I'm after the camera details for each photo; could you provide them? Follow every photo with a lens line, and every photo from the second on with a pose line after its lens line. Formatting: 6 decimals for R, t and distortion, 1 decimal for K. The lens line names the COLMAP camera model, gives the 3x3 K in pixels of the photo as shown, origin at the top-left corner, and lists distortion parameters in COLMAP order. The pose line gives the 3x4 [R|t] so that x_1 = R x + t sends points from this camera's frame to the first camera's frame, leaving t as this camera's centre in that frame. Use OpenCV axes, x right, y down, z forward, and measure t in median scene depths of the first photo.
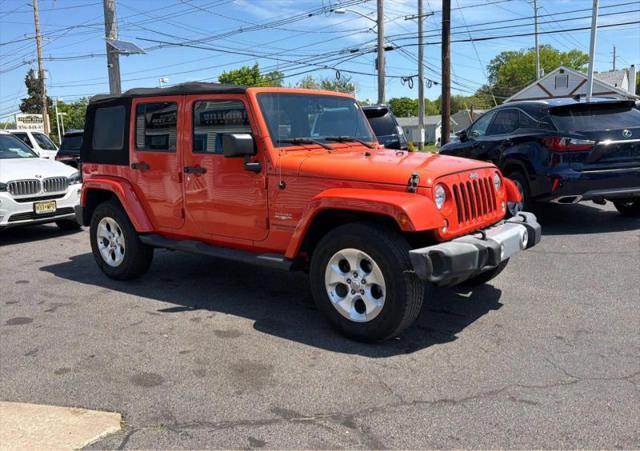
lens RADIAL K [[535.3, 0, 319.1], [0, 535.3, 226.5], [0, 0, 1]] dist [0.087698, -0.142887]
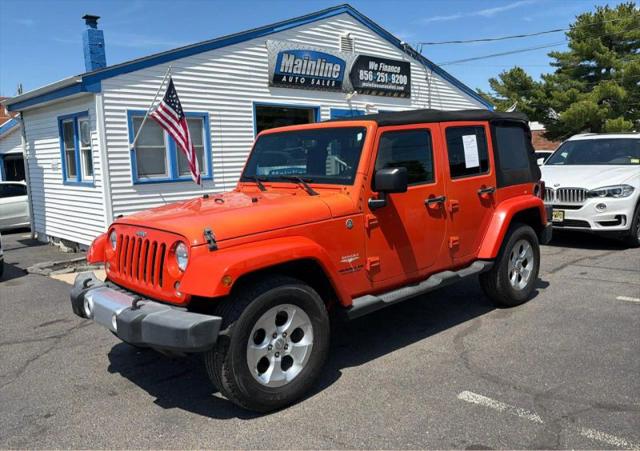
lens RADIAL K [[535.3, 0, 318.2], [0, 535.3, 227.7], [0, 0, 1]] dist [0.087698, -0.142887]
pose [[-0.147833, 0.175359, -0.973342, 0.850323], [-0.123151, 0.973232, 0.194044, -0.240007], [0.981315, 0.148554, -0.122280, 1.057427]]
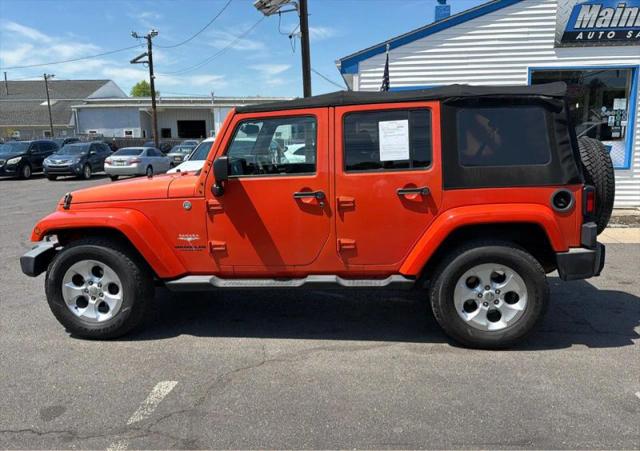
lens RADIAL K [[535.3, 0, 318.8], [0, 535.3, 224.2], [0, 0, 1]] dist [0.087698, -0.142887]
pose [[-0.846347, 0.141650, -0.513451, 0.382496], [-0.036967, 0.946043, 0.321927, -0.346963], [0.531348, 0.291443, -0.795444, 1.754015]]
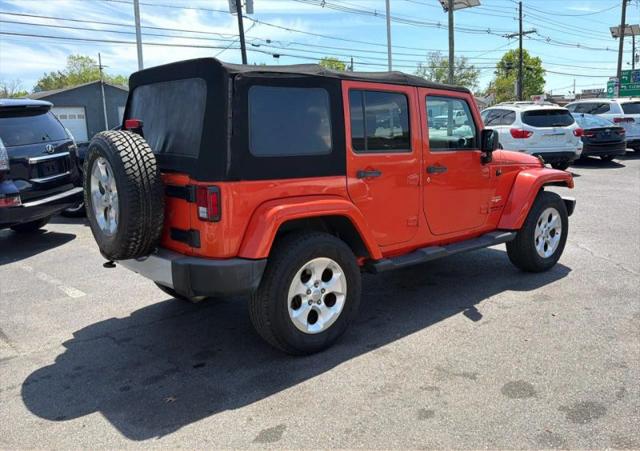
lens RADIAL K [[535.3, 0, 320.8], [0, 535.3, 224.5], [0, 0, 1]] dist [0.087698, -0.142887]
pose [[0.195943, -0.144177, 0.969958, -1.044167], [0.174392, 0.978489, 0.110215, -0.131058], [-0.964984, 0.147557, 0.216871, 0.884341]]
